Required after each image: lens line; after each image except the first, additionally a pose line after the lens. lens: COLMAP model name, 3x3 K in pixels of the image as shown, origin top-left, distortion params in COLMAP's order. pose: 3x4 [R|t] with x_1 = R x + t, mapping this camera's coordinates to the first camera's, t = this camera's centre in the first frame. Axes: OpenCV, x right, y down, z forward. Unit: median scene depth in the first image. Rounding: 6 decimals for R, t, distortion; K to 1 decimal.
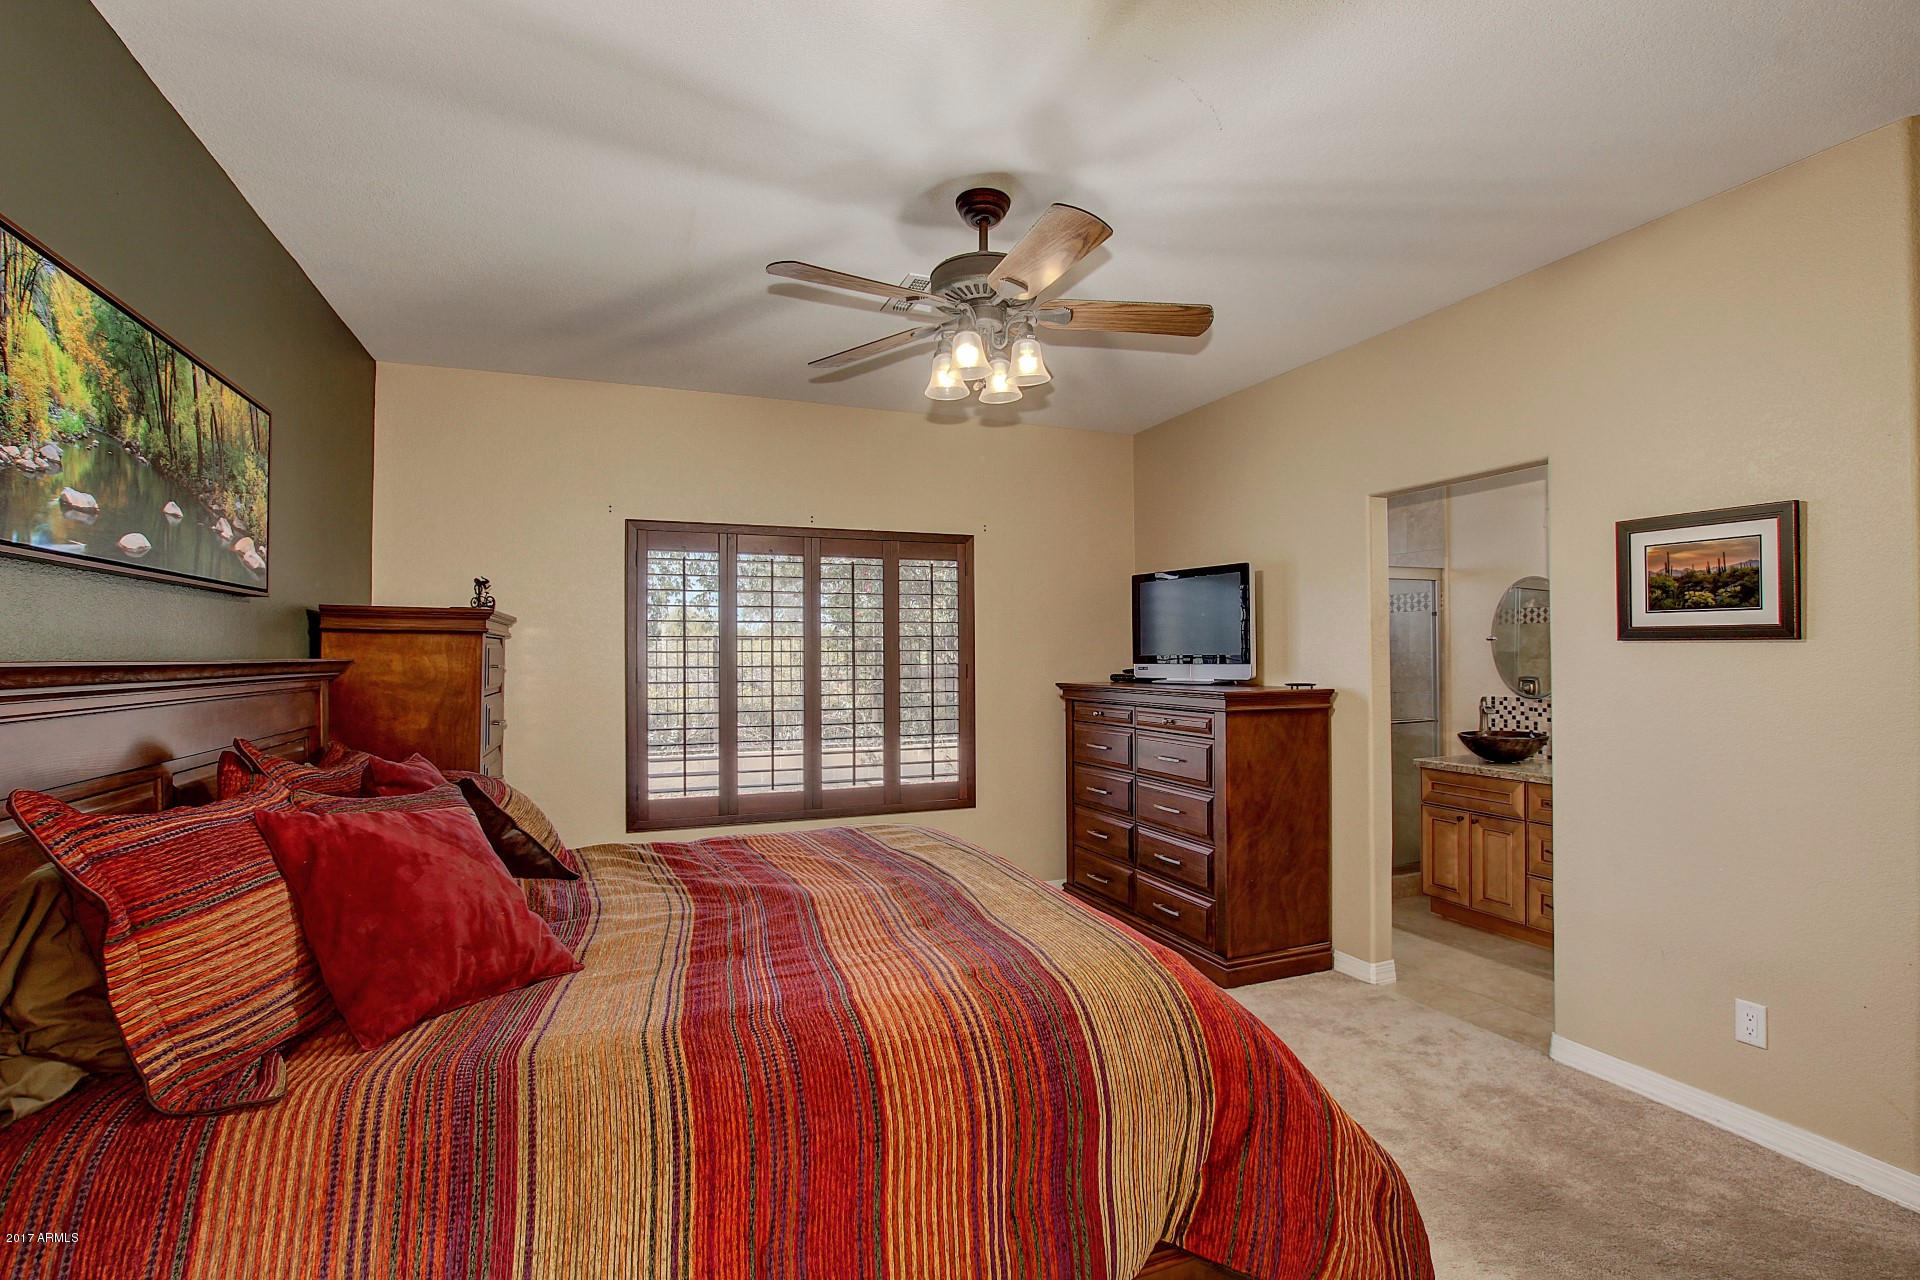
lens RADIAL K [[847.4, 0, 995.3], [0, 847.4, 632.8], [0, 0, 1]] dist [-0.035840, 0.001409]
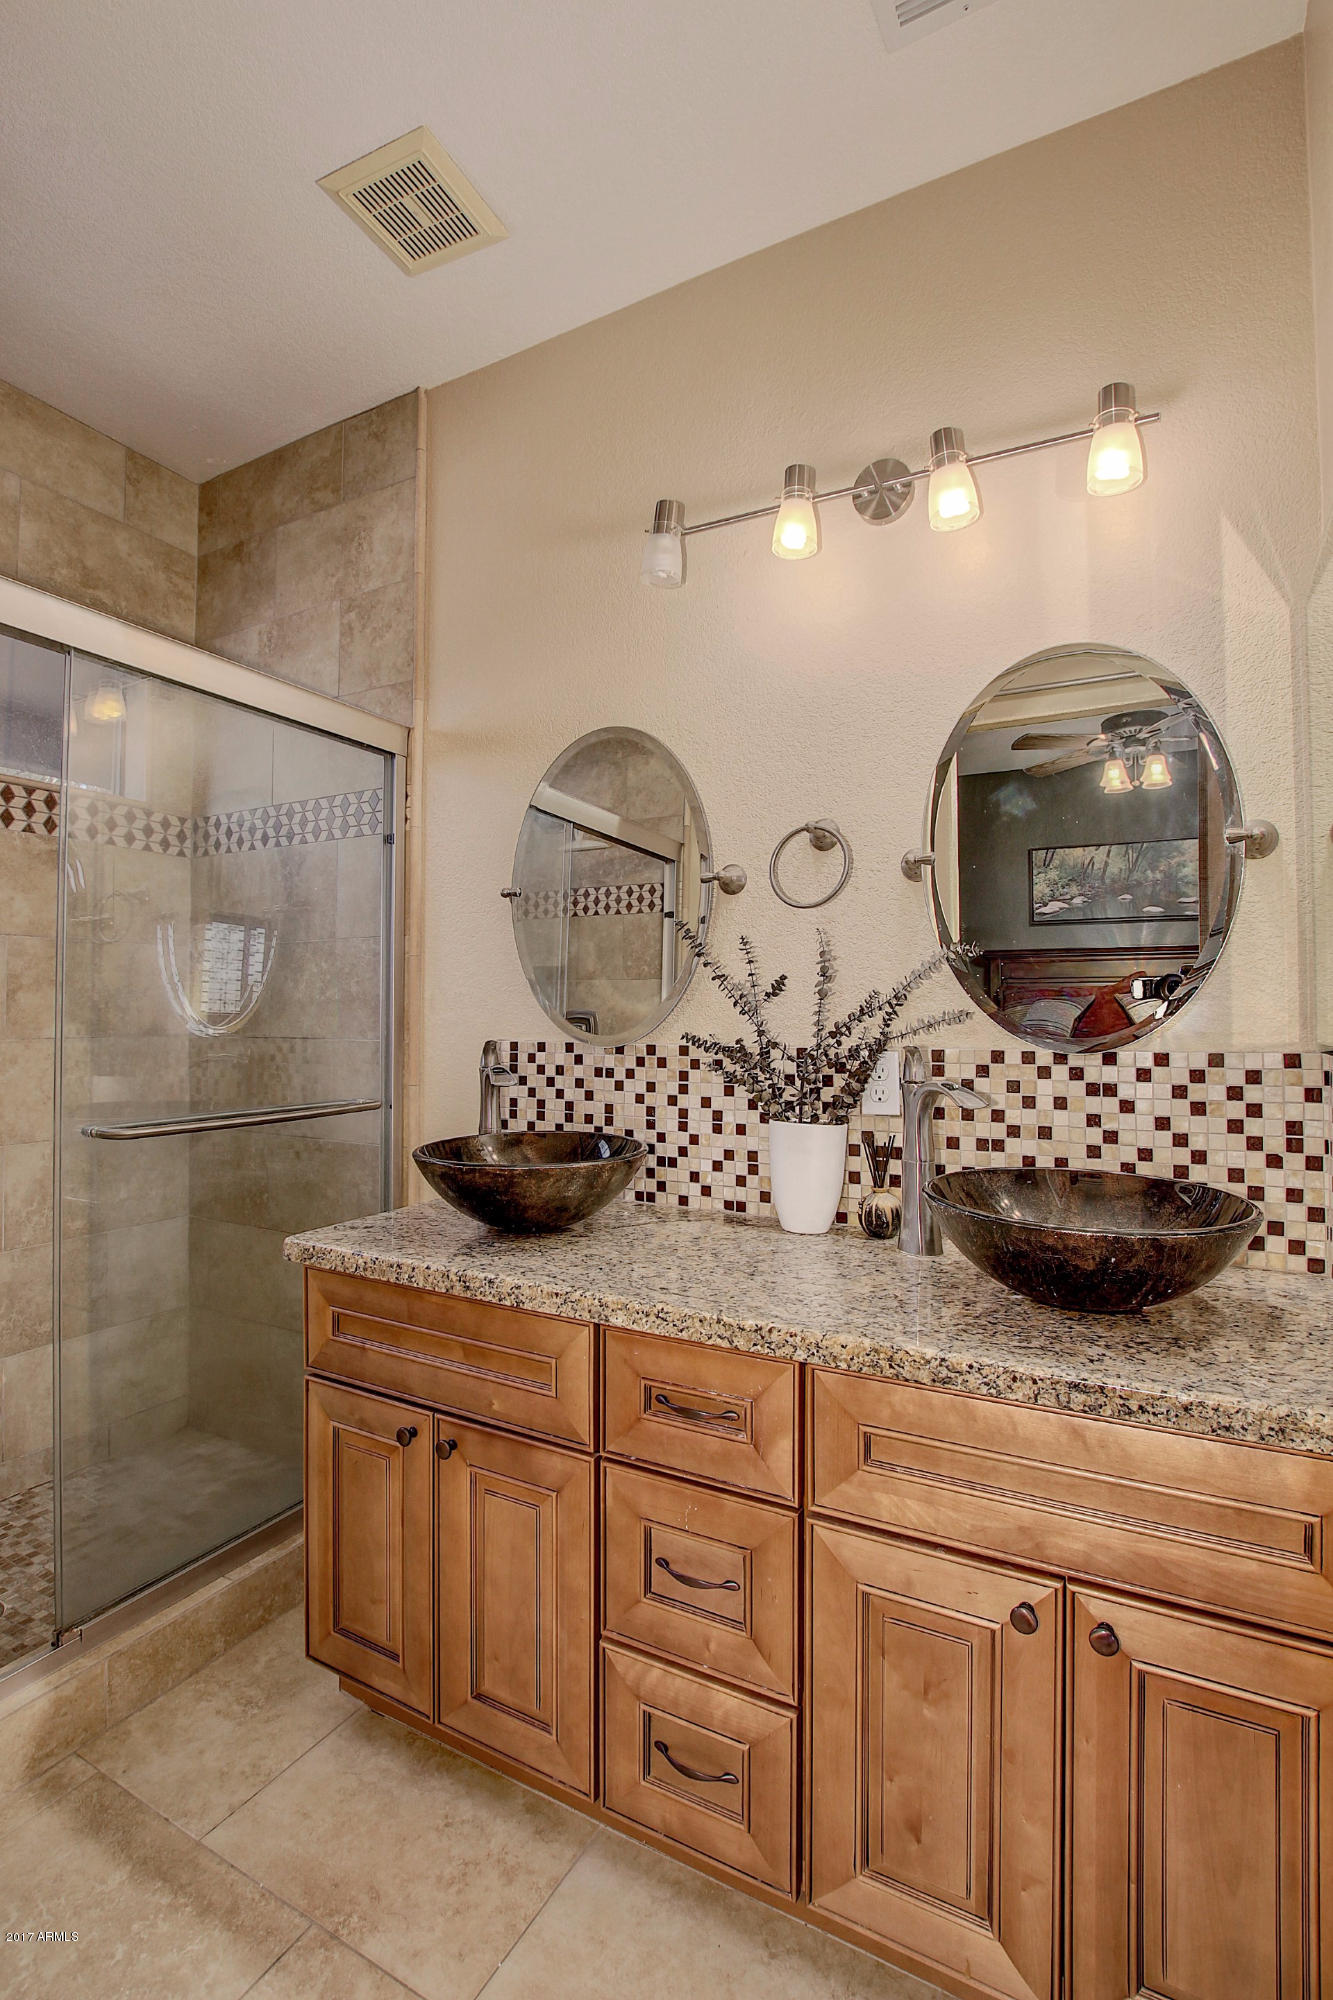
lens RADIAL K [[882.7, 0, 665.5], [0, 882.7, 996.4], [0, 0, 1]] dist [-0.035840, 0.001409]
pose [[0.774533, 0.013300, 0.632394, 0.406832], [-0.019690, 0.999801, 0.003088, 0.054836], [-0.632227, -0.014844, 0.774641, 0.665088]]
